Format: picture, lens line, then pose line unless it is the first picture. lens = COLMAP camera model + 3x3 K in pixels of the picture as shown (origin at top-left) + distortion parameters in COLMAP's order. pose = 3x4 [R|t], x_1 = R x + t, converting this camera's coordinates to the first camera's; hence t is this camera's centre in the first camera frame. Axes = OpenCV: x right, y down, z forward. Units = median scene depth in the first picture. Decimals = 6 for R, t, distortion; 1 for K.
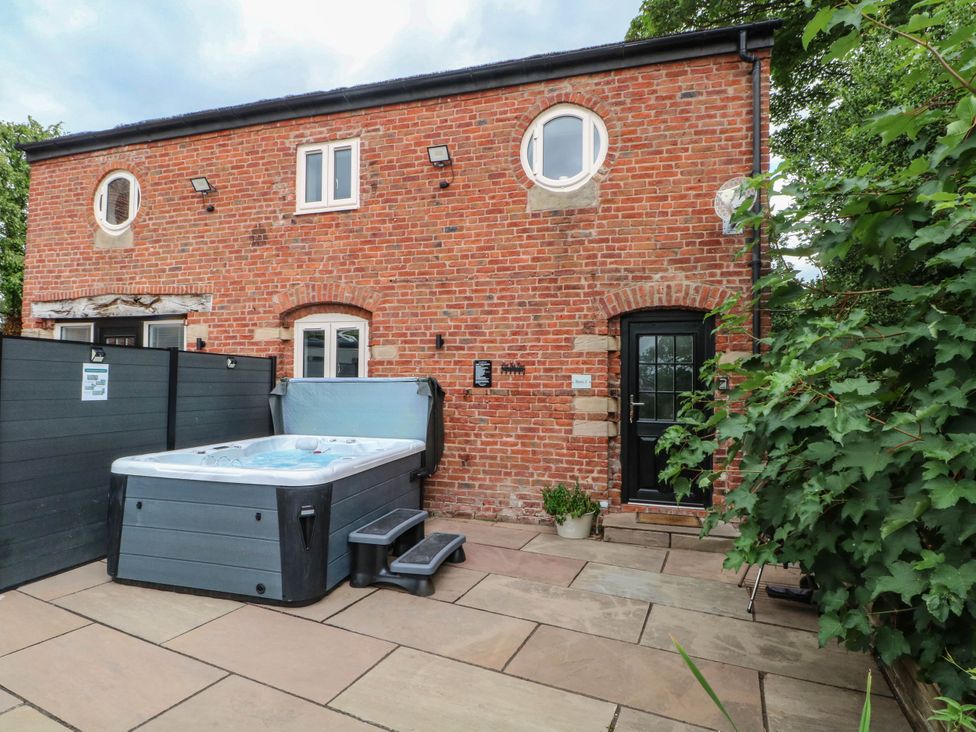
lens RADIAL K [[508.9, 0, 483.9], [0, 508.9, 366.4], [0, 0, 1]] dist [0.004474, -0.016166]
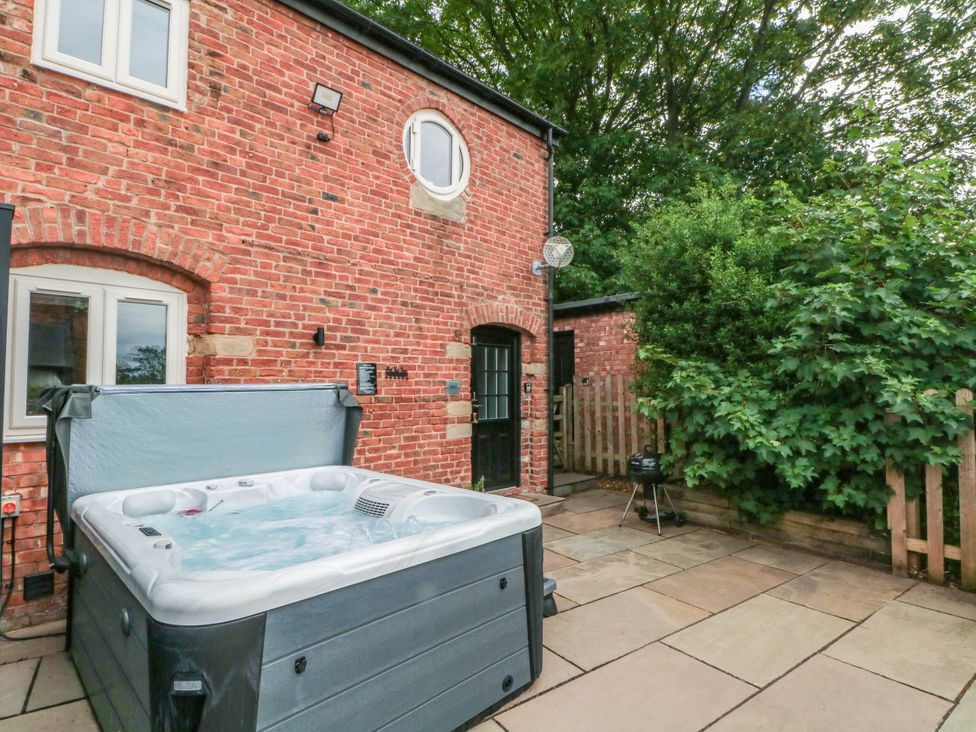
lens RADIAL K [[508.9, 0, 483.9], [0, 508.9, 366.4], [0, 0, 1]] dist [0.004474, -0.016166]
pose [[0.500314, 0.024871, 0.865487, -0.649043], [-0.020410, 0.999648, -0.016928, 0.004030], [-0.865603, -0.009195, 0.500646, 0.405752]]
